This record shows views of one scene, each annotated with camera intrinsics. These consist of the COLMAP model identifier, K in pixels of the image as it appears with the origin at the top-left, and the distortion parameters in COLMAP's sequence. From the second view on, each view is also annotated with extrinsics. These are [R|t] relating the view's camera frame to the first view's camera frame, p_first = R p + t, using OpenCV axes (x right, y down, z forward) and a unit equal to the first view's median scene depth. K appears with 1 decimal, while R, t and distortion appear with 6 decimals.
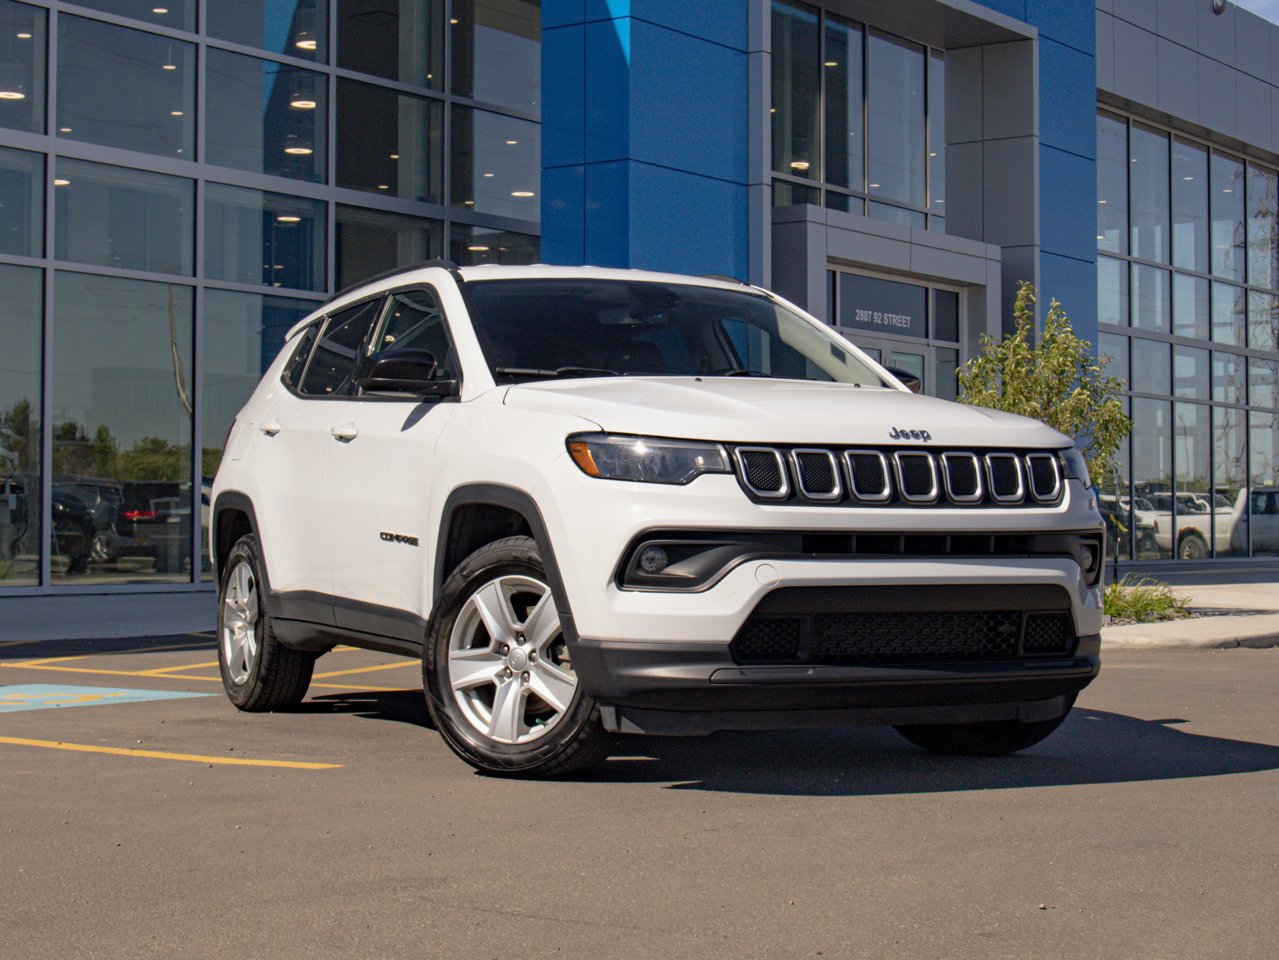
lens RADIAL K [[2384.4, 0, 601.0], [0, 2384.4, 430.7], [0, 0, 1]] dist [-0.018849, 0.104108]
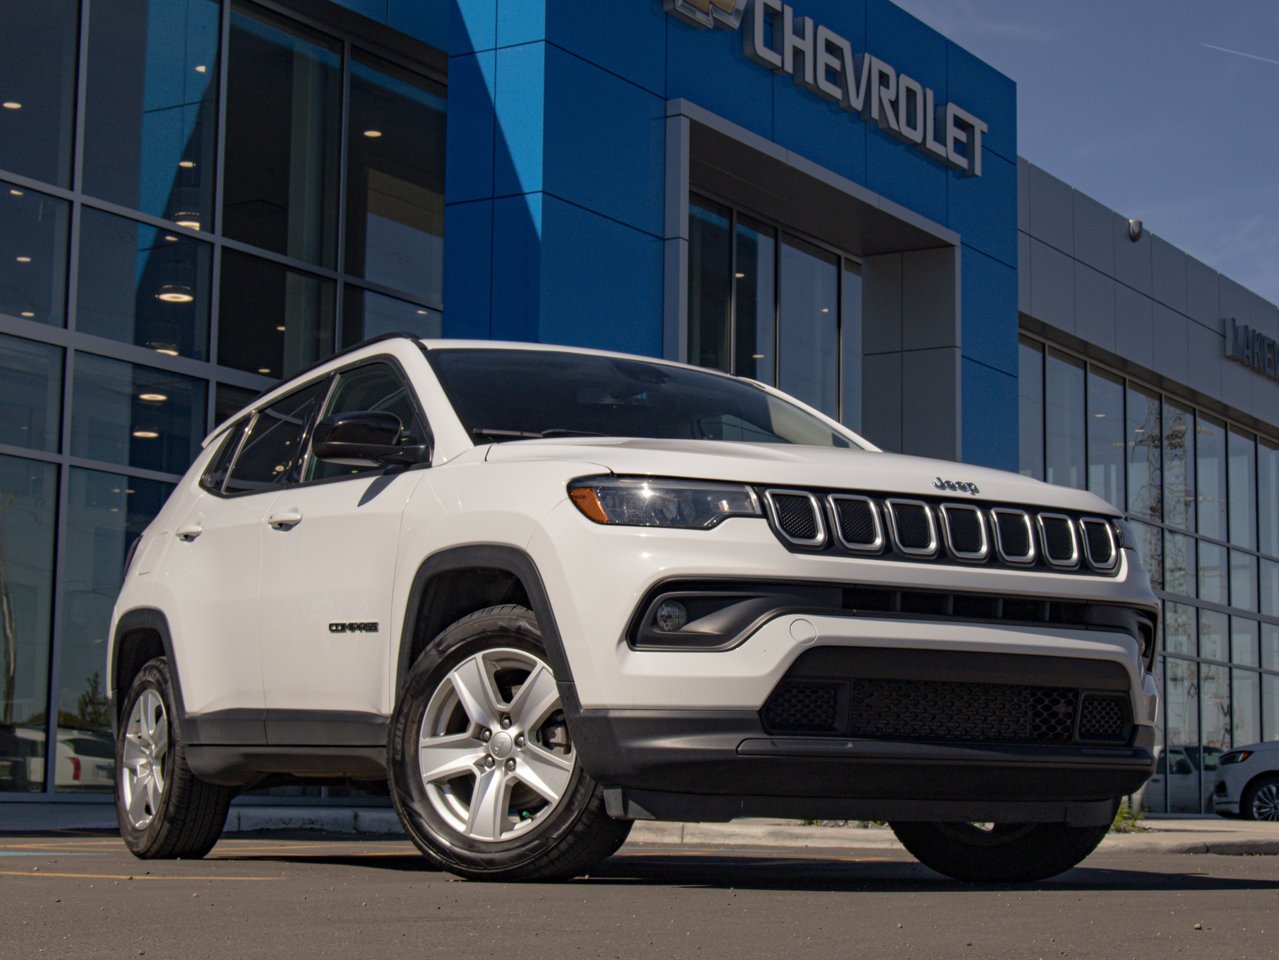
lens RADIAL K [[2521.3, 0, 678.7], [0, 2521.3, 480.3], [0, 0, 1]] dist [0.005082, 0.043067]
pose [[0.995924, 0.022302, 0.087394, -0.052538], [-0.014216, 0.995650, -0.092078, 0.082677], [-0.089068, 0.090460, 0.991909, 0.072737]]
